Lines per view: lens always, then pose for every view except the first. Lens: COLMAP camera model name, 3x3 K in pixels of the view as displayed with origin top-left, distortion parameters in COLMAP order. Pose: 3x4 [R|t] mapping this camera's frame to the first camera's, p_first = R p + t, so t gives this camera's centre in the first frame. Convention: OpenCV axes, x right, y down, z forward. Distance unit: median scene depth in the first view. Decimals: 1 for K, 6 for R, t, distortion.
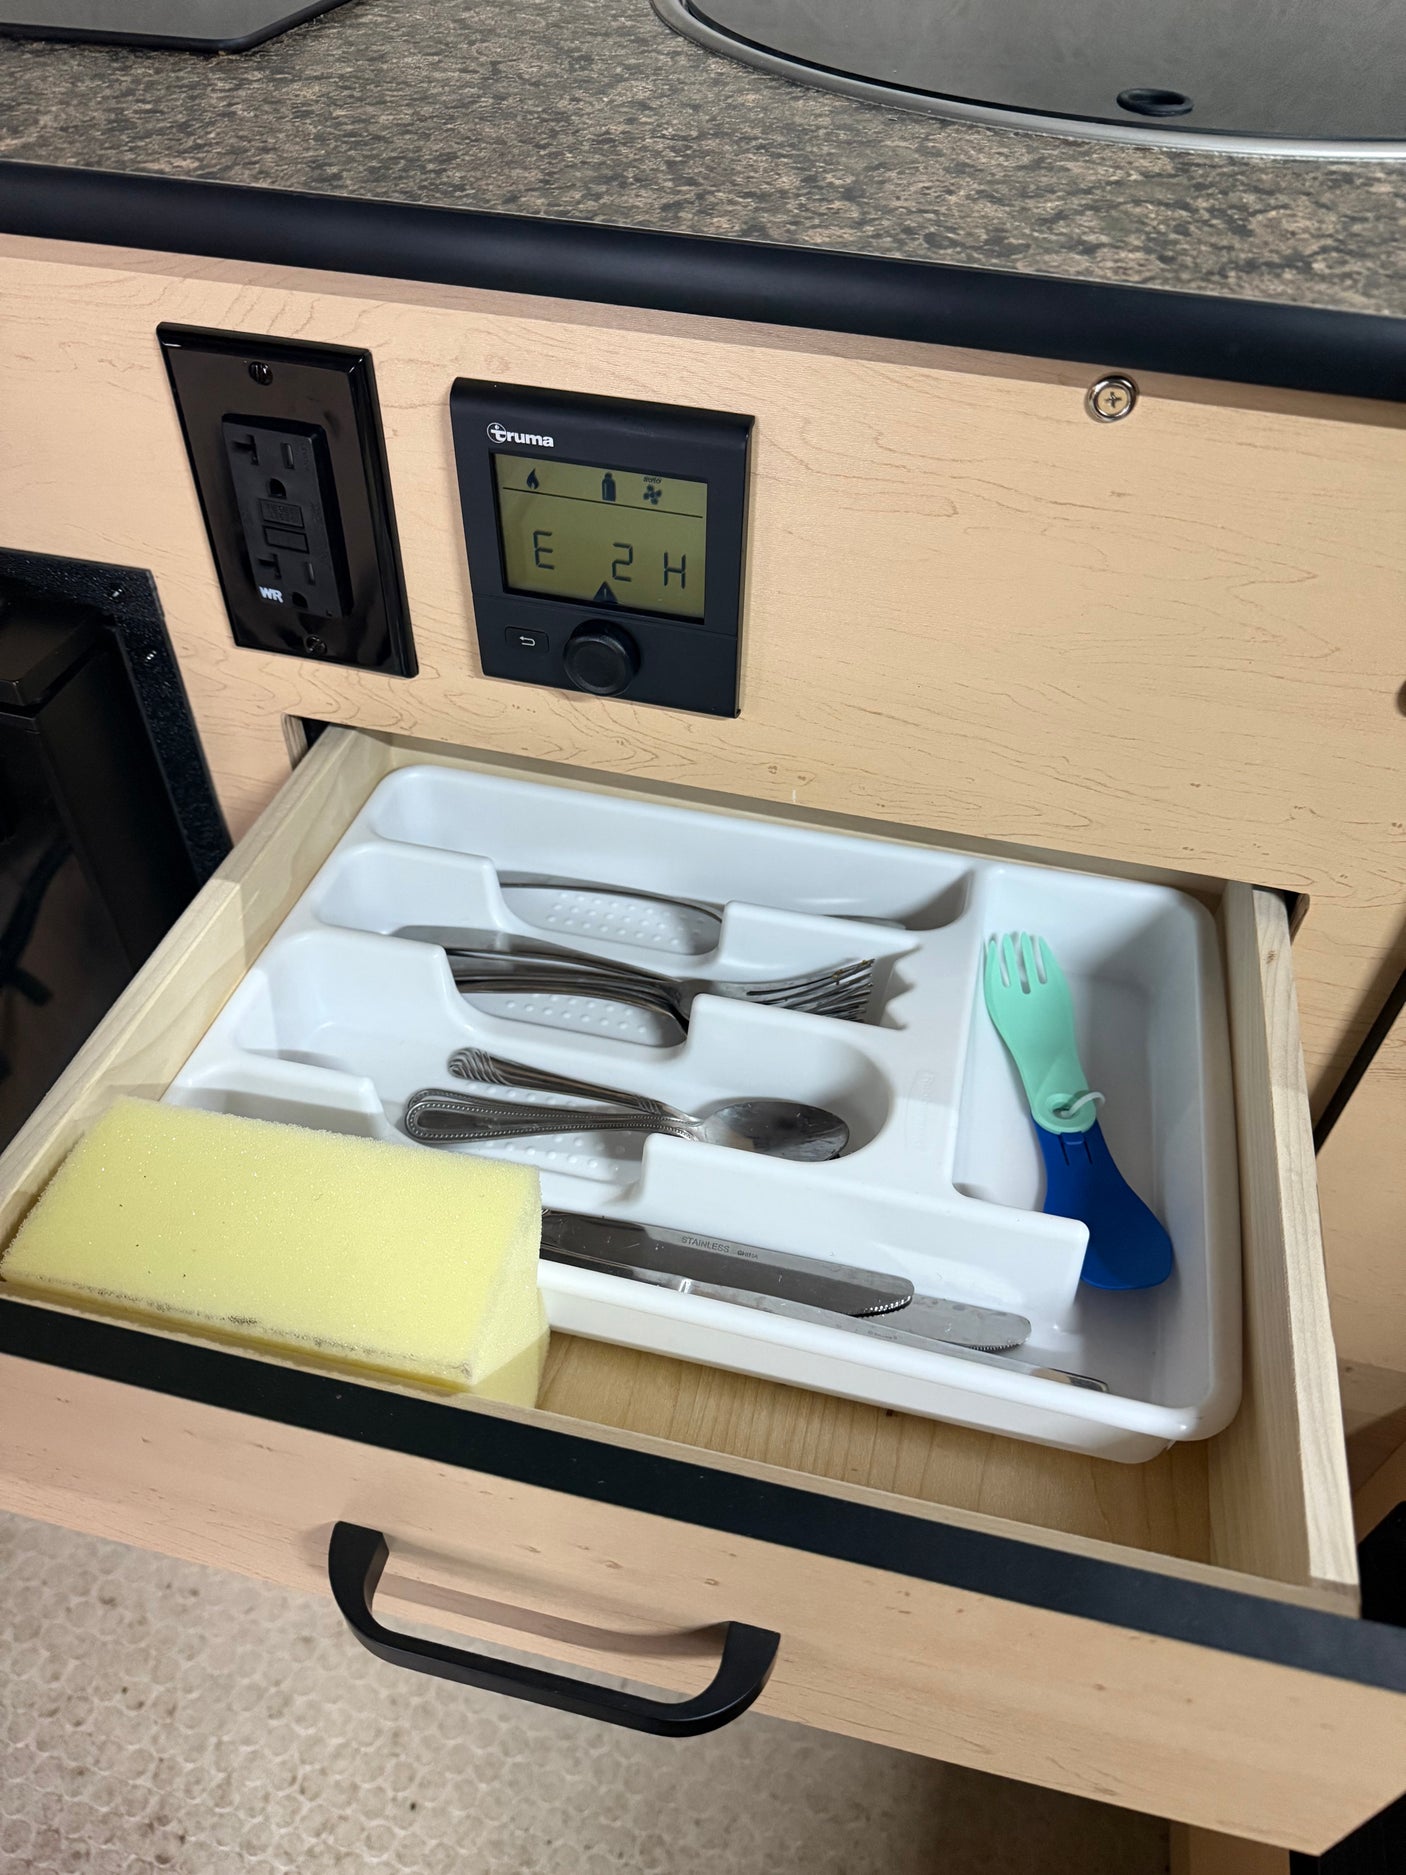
lens RADIAL K [[1351.3, 0, 737.4], [0, 1351.3, 939.3], [0, 0, 1]] dist [-0.064270, -0.004457]
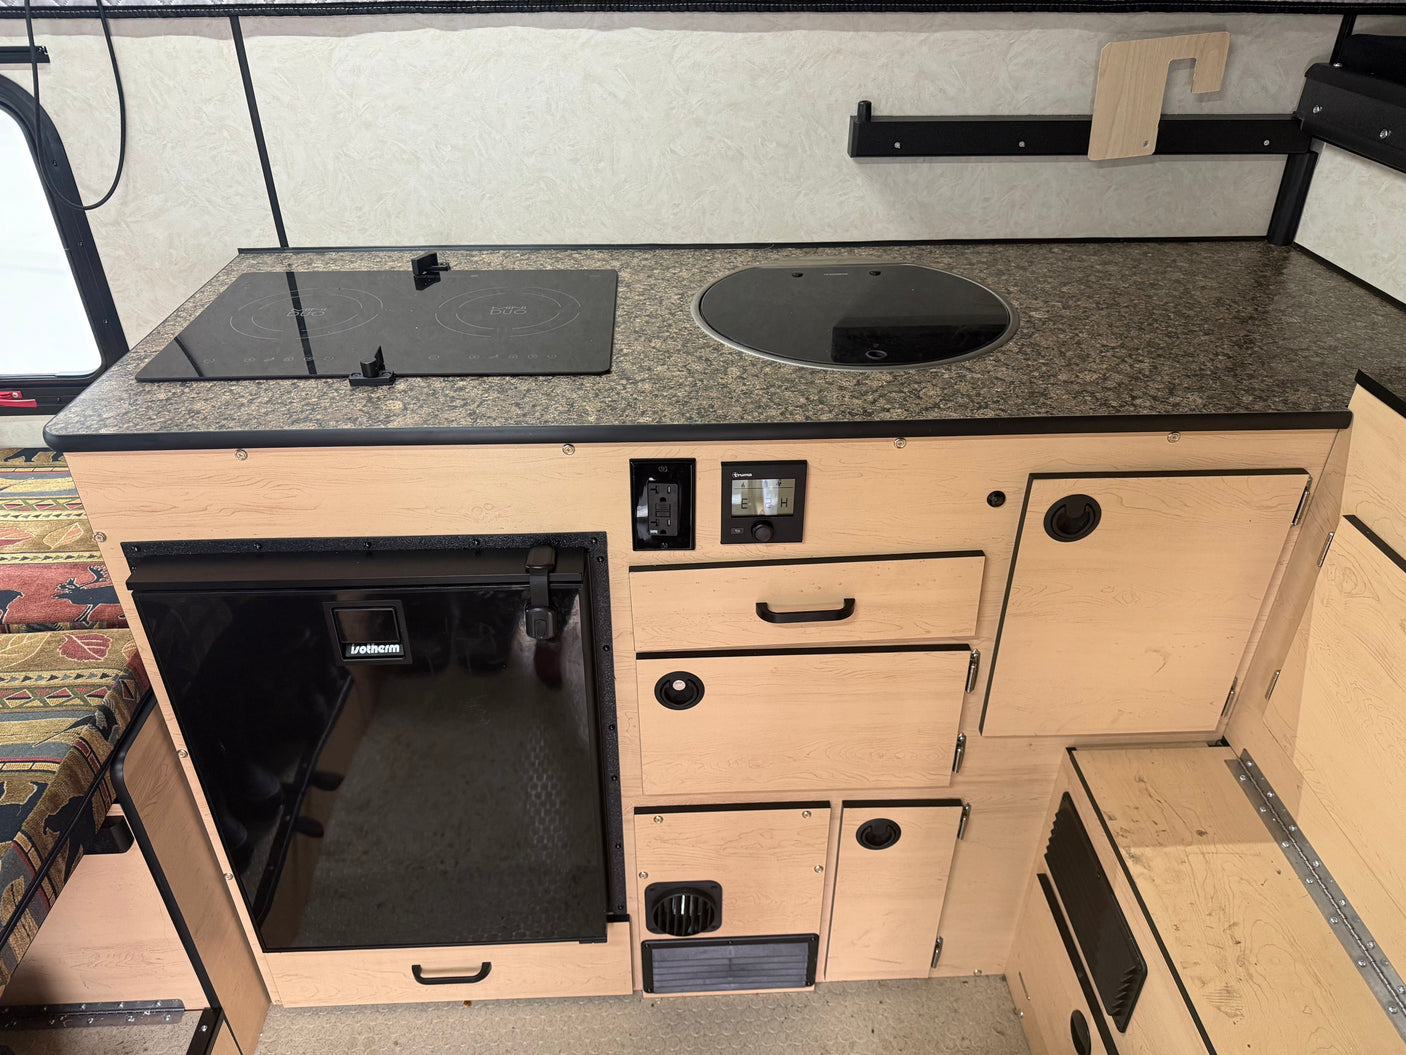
lens RADIAL K [[986.6, 0, 703.0], [0, 986.6, 527.5], [0, 0, 1]] dist [0.111196, -0.145606]
pose [[0.960610, -0.177822, 0.213558, -0.862006], [0.222463, 0.952613, -0.207459, 0.294355], [-0.166547, 0.246795, 0.954649, -1.509993]]
